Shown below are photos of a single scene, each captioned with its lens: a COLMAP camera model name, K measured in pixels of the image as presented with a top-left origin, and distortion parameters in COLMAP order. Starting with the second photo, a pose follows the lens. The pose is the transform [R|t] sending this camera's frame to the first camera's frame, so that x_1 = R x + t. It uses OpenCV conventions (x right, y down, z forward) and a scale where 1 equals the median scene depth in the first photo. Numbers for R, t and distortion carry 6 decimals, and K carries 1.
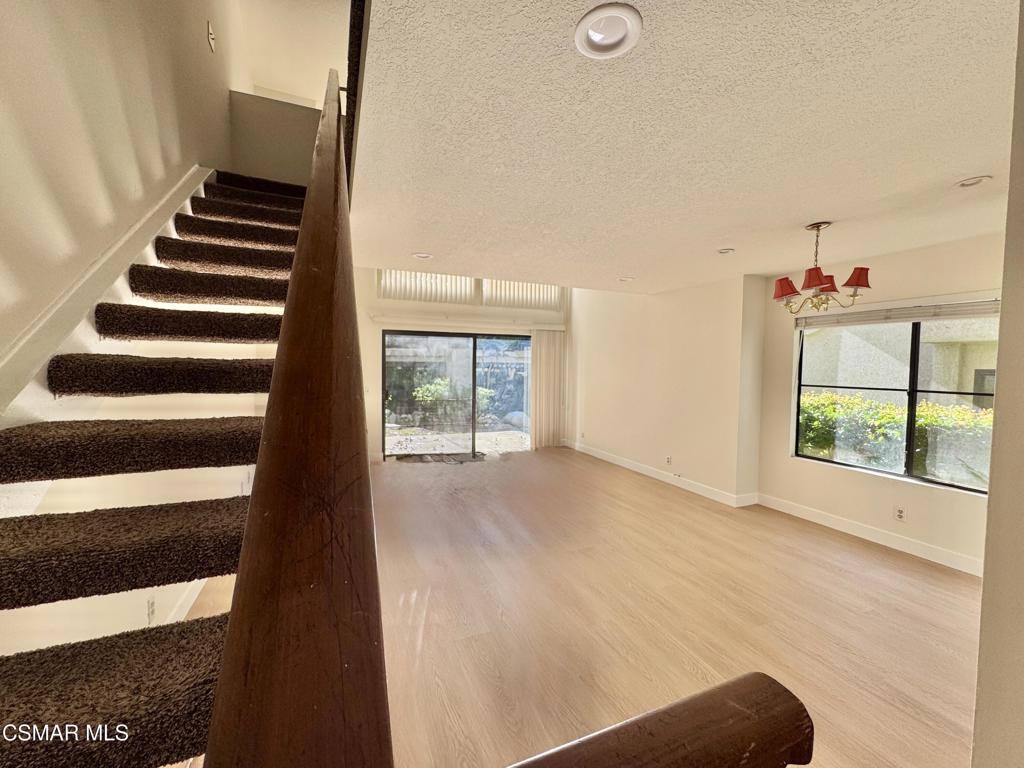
lens RADIAL K [[410.2, 0, 512.0], [0, 410.2, 384.0], [0, 0, 1]] dist [0.000459, 0.000275]
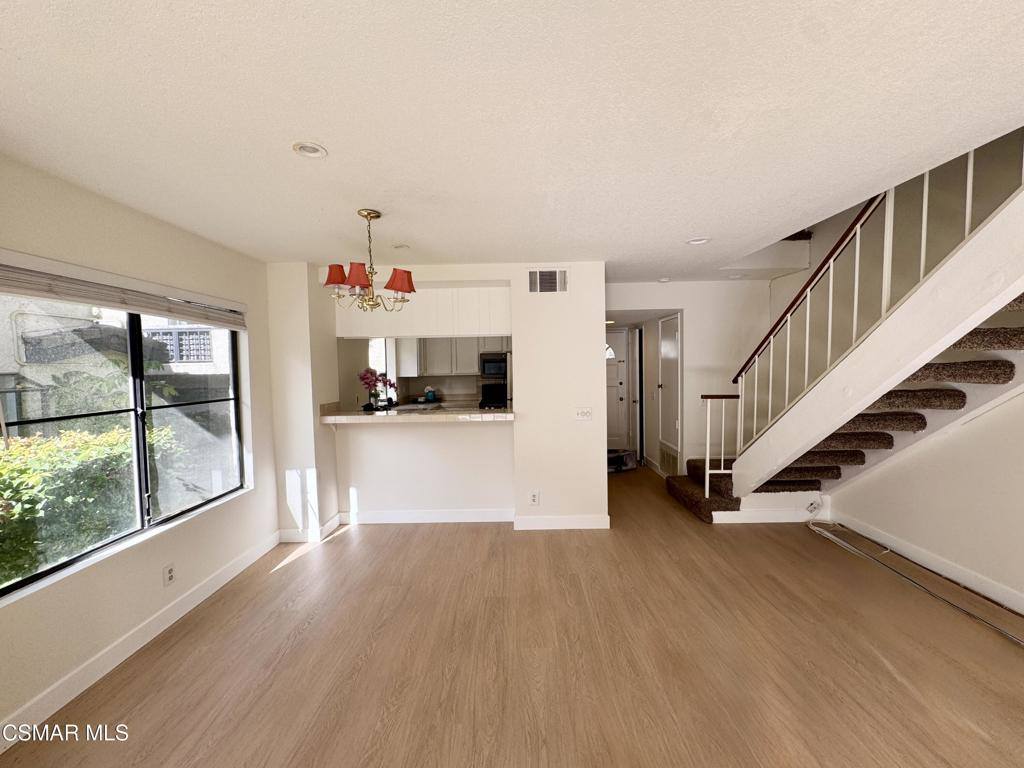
lens RADIAL K [[425.9, 0, 512.0], [0, 425.9, 384.0], [0, 0, 1]] dist [0.000613, 0.000024]
pose [[-0.914881, -0.012284, 0.403536, 0.075500], [0.027451, 0.995331, 0.092535, -0.076399], [-0.402789, 0.095737, -0.910272, 1.375244]]
